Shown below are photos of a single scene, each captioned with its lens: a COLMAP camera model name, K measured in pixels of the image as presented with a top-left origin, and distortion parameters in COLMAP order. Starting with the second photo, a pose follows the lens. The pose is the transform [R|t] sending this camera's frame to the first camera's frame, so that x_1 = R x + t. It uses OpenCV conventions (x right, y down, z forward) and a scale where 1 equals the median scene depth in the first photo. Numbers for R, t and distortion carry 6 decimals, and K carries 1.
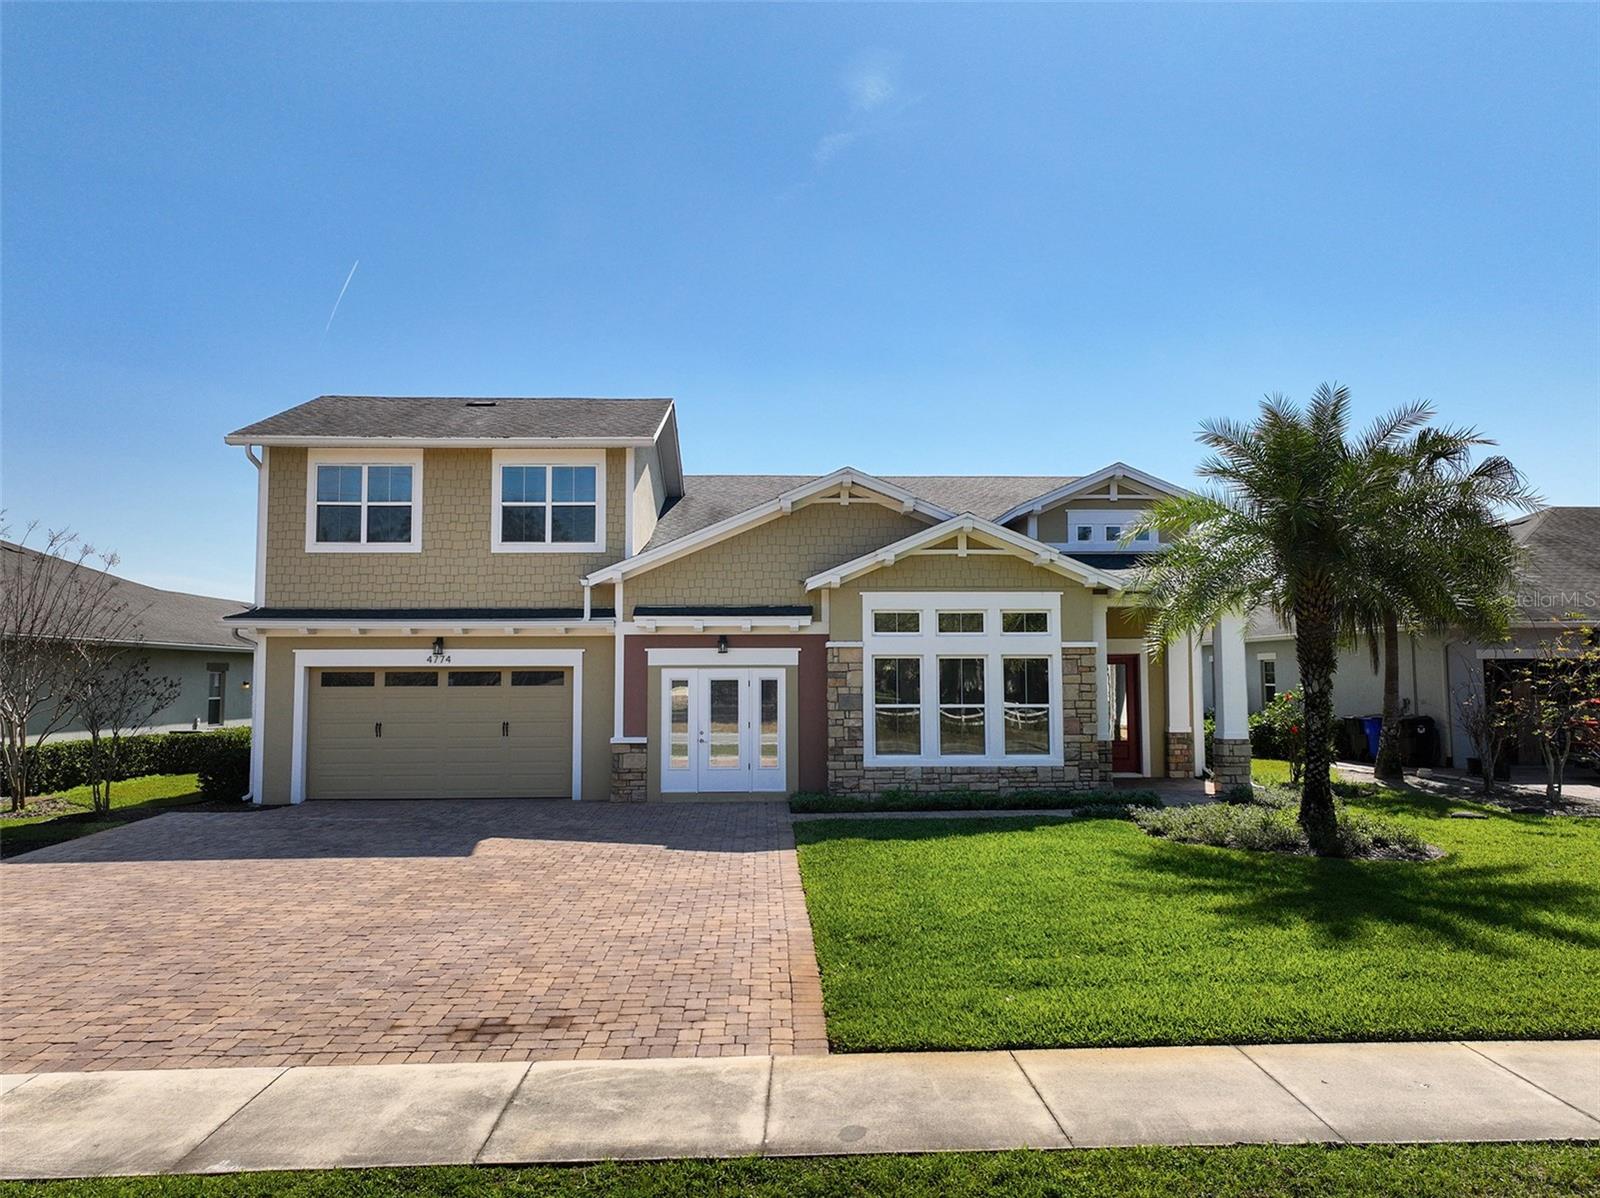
lens RADIAL K [[1125.4, 0, 800.0], [0, 1125.4, 599.0], [0, 0, 1]] dist [0.003785, 0.018941]
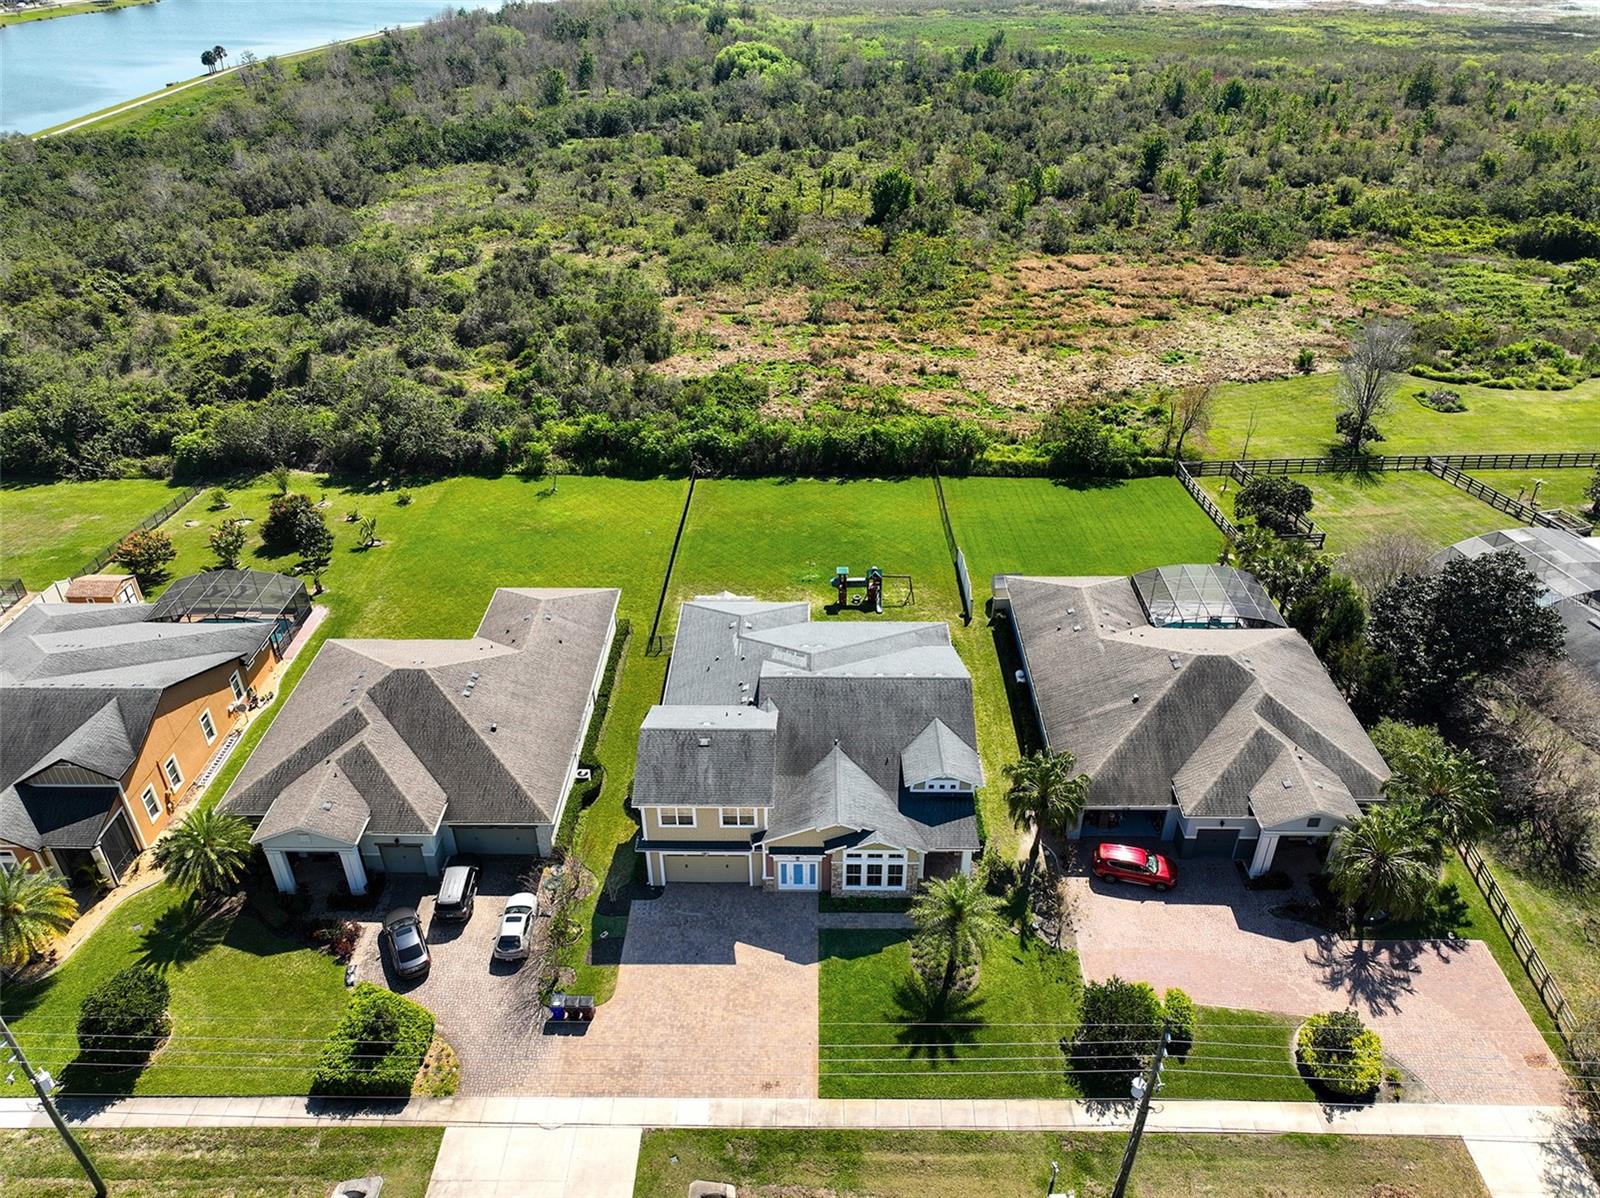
lens RADIAL K [[1125.4, 0, 800.0], [0, 1125.4, 599.0], [0, 0, 1]] dist [0.003785, 0.018941]
pose [[0.998826, 0.022978, -0.042638, 0.052936], [0.006750, 0.805686, 0.592304, -2.347210], [0.047963, -0.591897, 0.804586, -1.056762]]
